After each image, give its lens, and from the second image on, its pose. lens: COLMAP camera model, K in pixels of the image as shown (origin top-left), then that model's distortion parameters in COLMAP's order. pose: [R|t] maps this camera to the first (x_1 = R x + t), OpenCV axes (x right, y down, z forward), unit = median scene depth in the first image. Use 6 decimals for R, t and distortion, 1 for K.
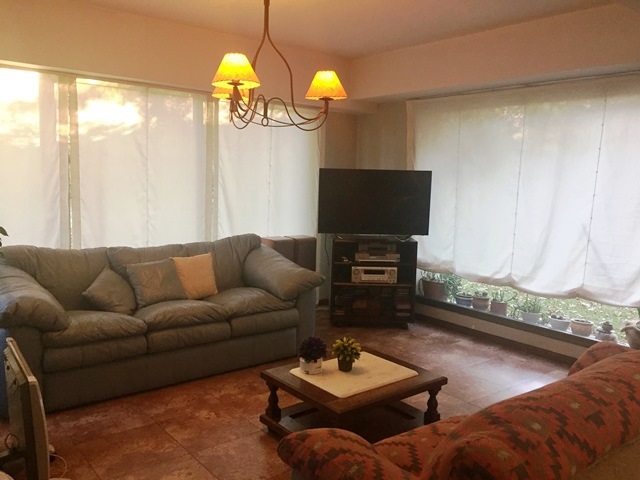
lens RADIAL K [[546.3, 0, 323.7], [0, 546.3, 240.5], [0, 0, 1]] dist [0.081803, -0.126577]
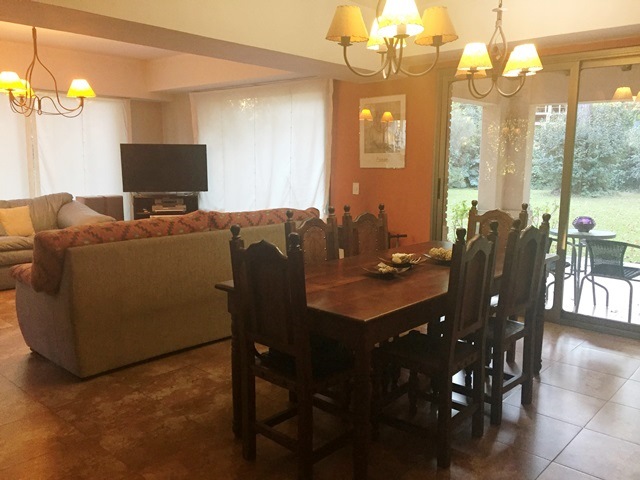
lens RADIAL K [[546.3, 0, 323.7], [0, 546.3, 240.5], [0, 0, 1]] dist [0.081803, -0.126577]
pose [[0.986498, -0.047651, 0.156686, 0.280304], [0.041927, 0.998334, 0.039633, 0.078752], [-0.158314, -0.032528, 0.986853, -0.458568]]
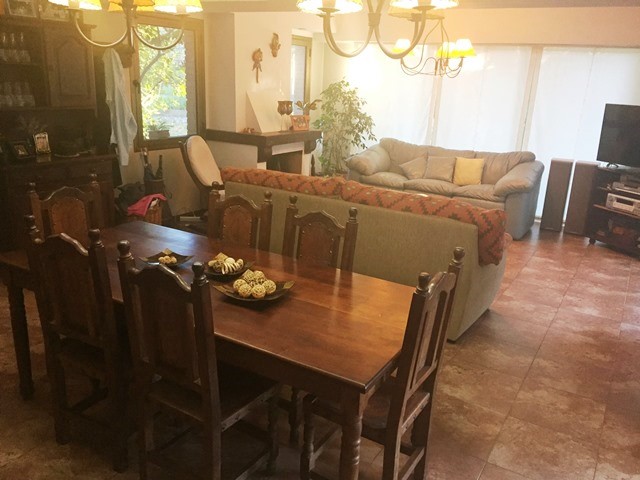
lens RADIAL K [[546.3, 0, 323.7], [0, 546.3, 240.5], [0, 0, 1]] dist [0.081803, -0.126577]
pose [[0.347297, 0.255052, -0.902404, 0.968441], [-0.144132, 0.965386, 0.217383, -0.022818], [0.926612, 0.054569, 0.372037, 0.036385]]
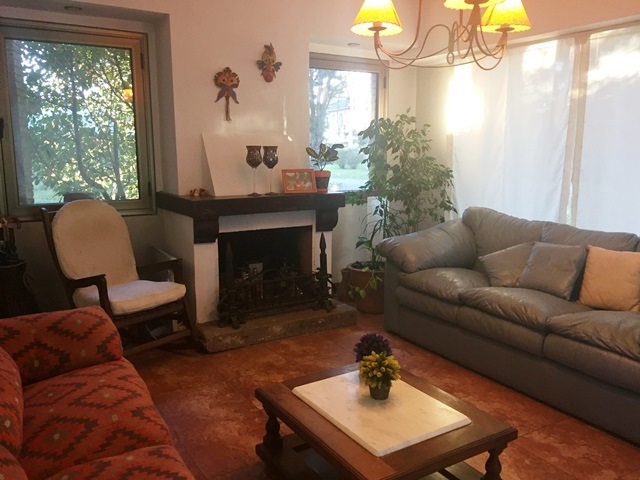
lens RADIAL K [[546.3, 0, 323.7], [0, 546.3, 240.5], [0, 0, 1]] dist [0.081803, -0.126577]
pose [[-0.135684, 0.130169, -0.982164, 0.462336], [-0.120926, 0.981744, 0.146820, -0.038739], [0.983345, 0.138690, -0.117466, 0.624962]]
